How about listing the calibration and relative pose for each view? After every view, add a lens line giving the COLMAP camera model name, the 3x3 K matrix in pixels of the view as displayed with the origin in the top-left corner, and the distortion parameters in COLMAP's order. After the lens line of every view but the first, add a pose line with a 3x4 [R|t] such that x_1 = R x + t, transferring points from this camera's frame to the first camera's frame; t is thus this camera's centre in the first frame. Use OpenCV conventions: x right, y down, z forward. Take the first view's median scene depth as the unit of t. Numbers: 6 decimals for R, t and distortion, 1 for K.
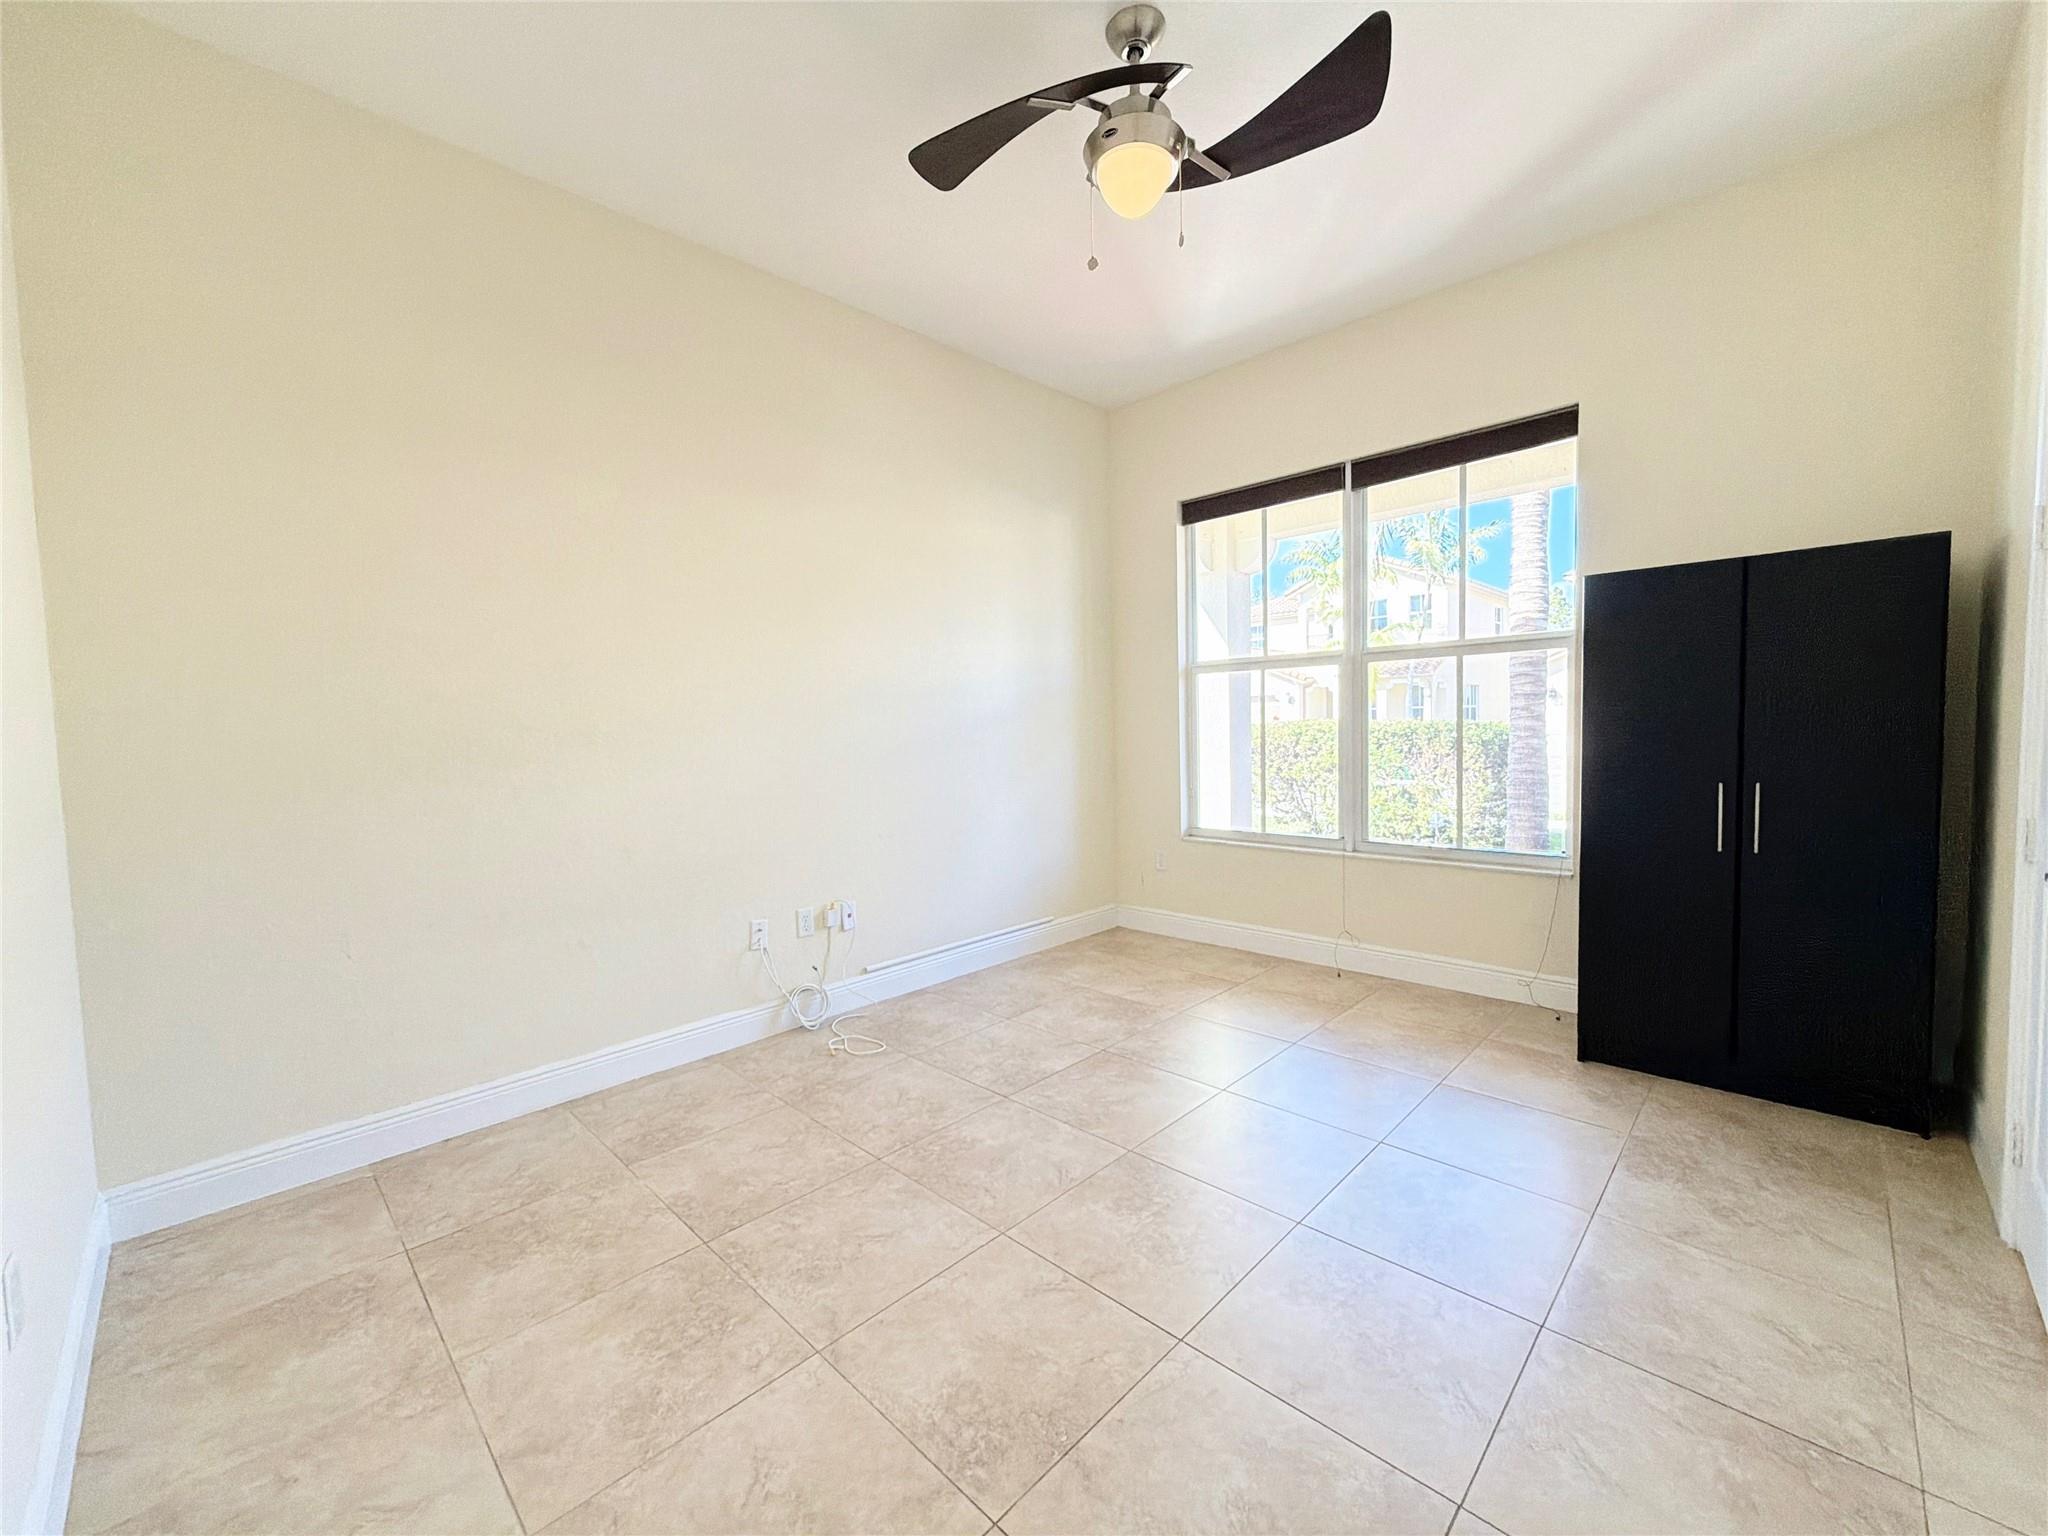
lens RADIAL K [[814.8, 0, 1024.0], [0, 814.8, 768.0], [0, 0, 1]] dist [0.000141, 0.000014]
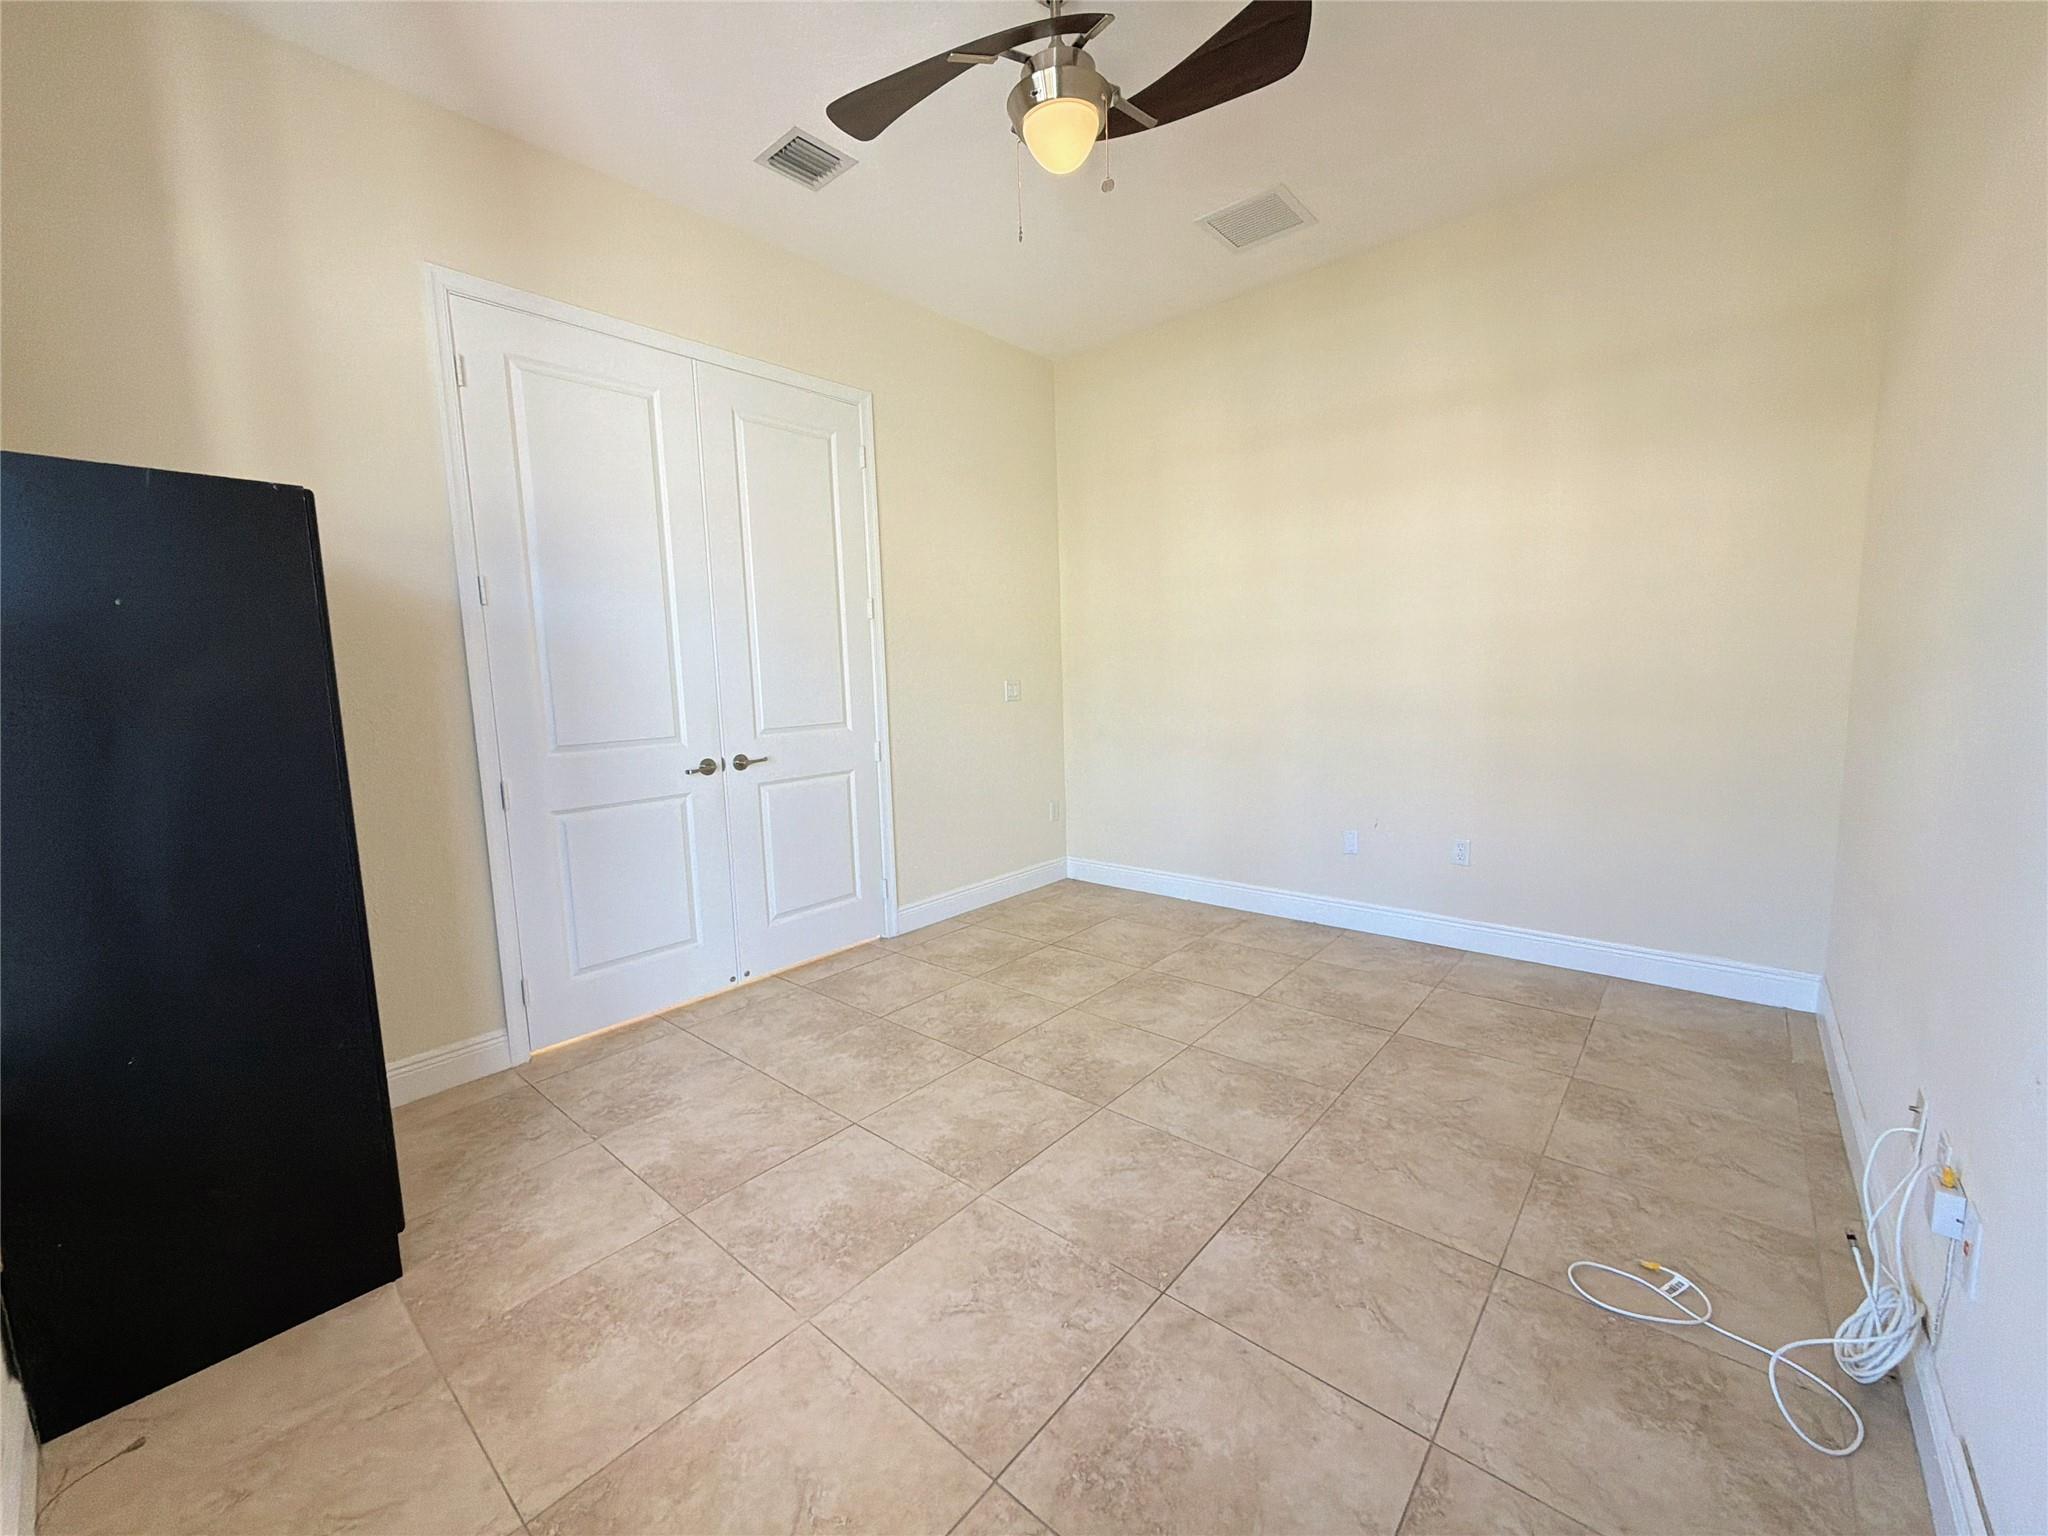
lens RADIAL K [[814.8, 0, 1024.0], [0, 814.8, 768.0], [0, 0, 1]] dist [0.000141, 0.000014]
pose [[-0.996607, 0.063110, -0.052844, 0.282039], [0.053132, 0.983556, 0.172610, -0.143963], [0.062868, 0.169217, -0.983572, 2.109902]]
